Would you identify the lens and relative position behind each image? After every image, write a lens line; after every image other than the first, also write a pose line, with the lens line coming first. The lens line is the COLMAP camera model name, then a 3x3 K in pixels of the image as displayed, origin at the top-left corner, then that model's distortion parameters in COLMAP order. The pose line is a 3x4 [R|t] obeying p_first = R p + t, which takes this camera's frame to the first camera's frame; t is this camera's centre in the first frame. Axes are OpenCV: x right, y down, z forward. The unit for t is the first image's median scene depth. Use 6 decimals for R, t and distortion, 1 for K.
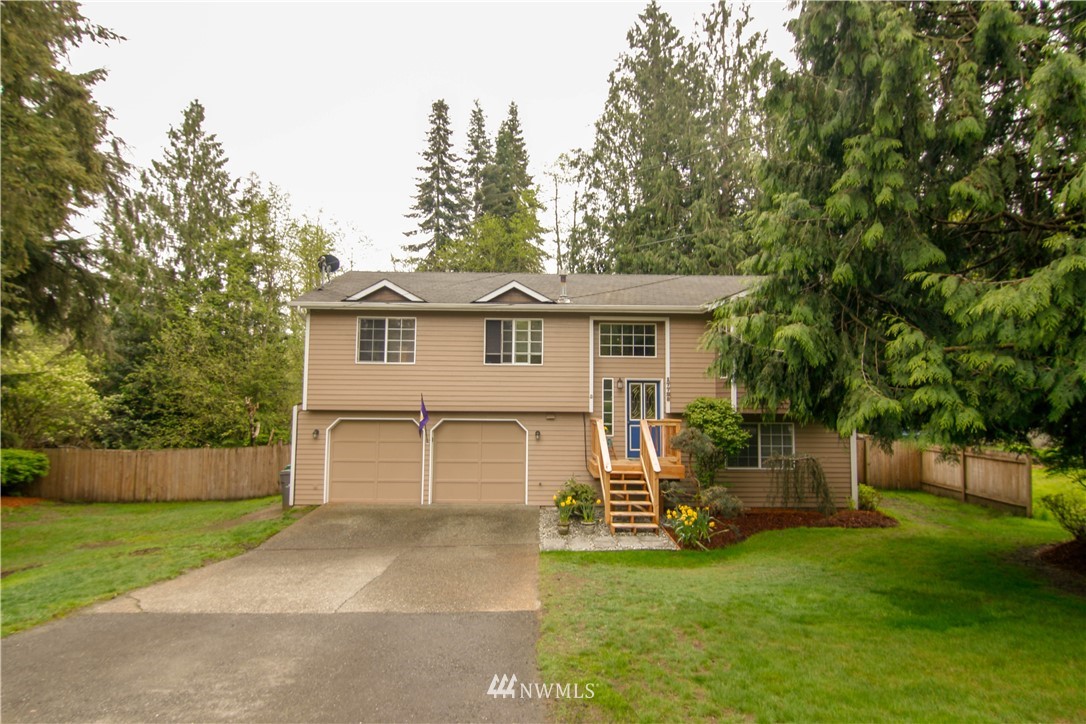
lens RADIAL K [[587.7, 0, 567.6], [0, 587.7, 361.4], [0, 0, 1]] dist [-0.004351, -0.013698]
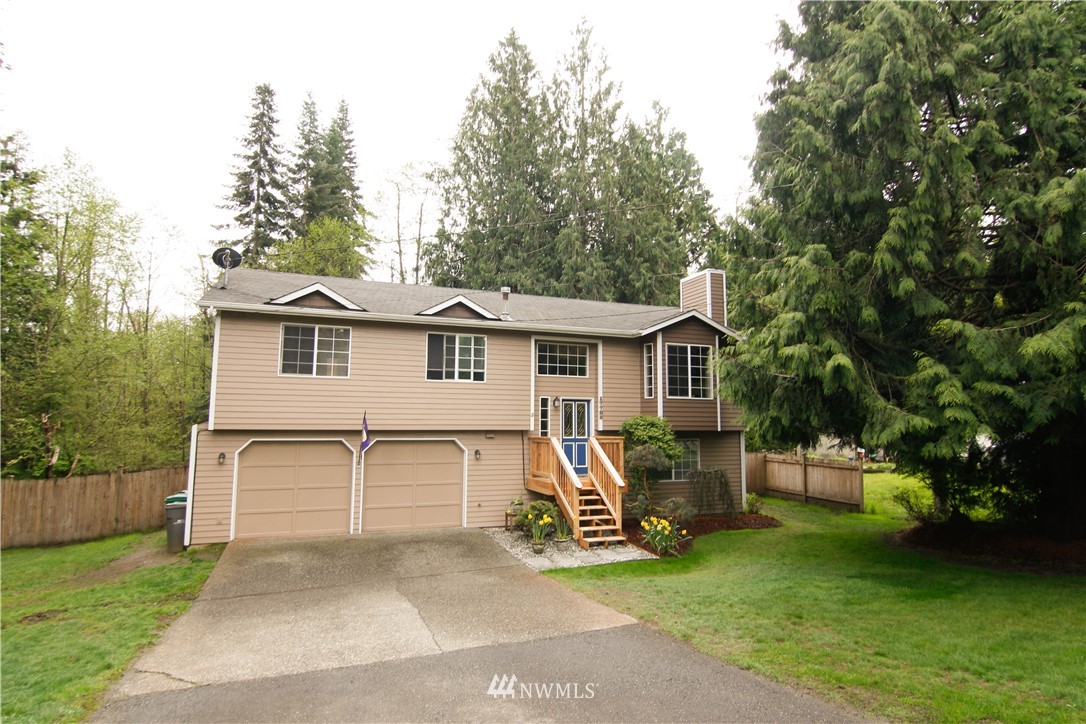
lens RADIAL K [[587.7, 0, 567.6], [0, 587.7, 361.4], [0, 0, 1]] dist [-0.004351, -0.013698]
pose [[0.936811, 0.034209, 0.348160, -0.255453], [-0.023135, 0.999087, -0.035918, 0.003180], [-0.349071, 0.025594, 0.936747, 0.032849]]
